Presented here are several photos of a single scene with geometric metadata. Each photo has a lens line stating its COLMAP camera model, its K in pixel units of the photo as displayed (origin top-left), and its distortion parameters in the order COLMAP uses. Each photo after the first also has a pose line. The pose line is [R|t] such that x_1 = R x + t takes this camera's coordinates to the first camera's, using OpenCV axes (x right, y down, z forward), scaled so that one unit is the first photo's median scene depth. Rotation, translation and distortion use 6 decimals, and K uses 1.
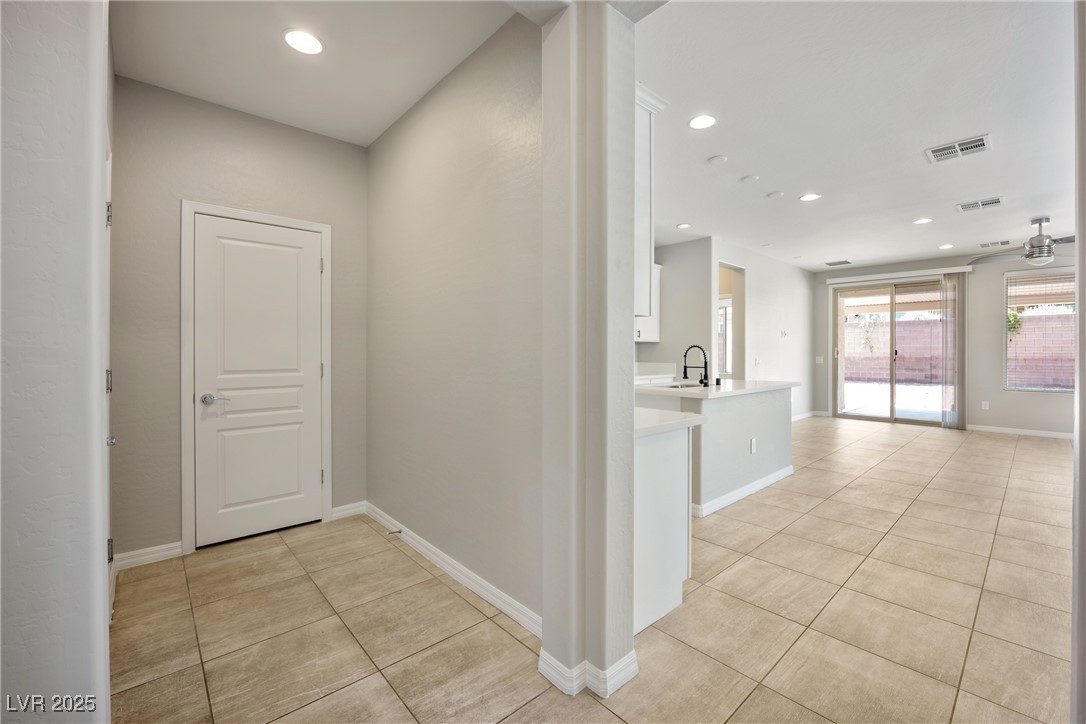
lens RADIAL K [[447.3, 0, 552.4], [0, 447.3, 352.8], [0, 0, 1]] dist [-0.010719, 0.000093]
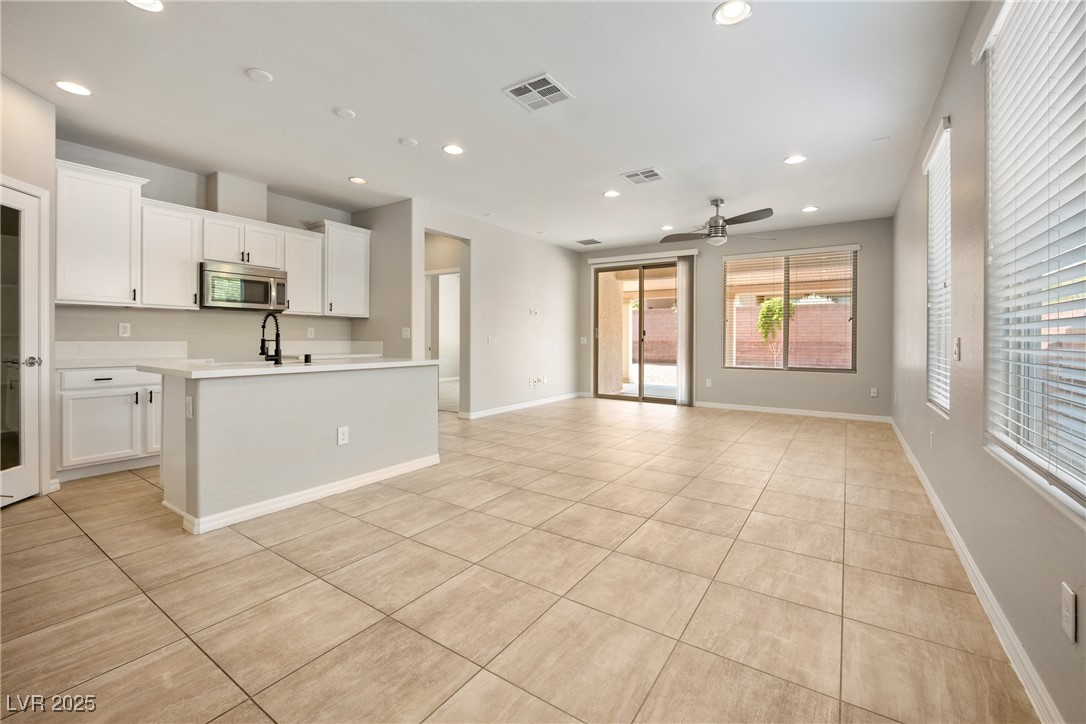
lens RADIAL K [[447.3, 0, 547.9], [0, 447.3, 343.6], [0, 0, 1]] dist [-0.010719, 0.000093]
pose [[0.971680, 0.001598, 0.236294, 0.451776], [-0.004326, 0.999930, 0.011028, 0.019607], [-0.236260, -0.011738, 0.971619, 0.076742]]
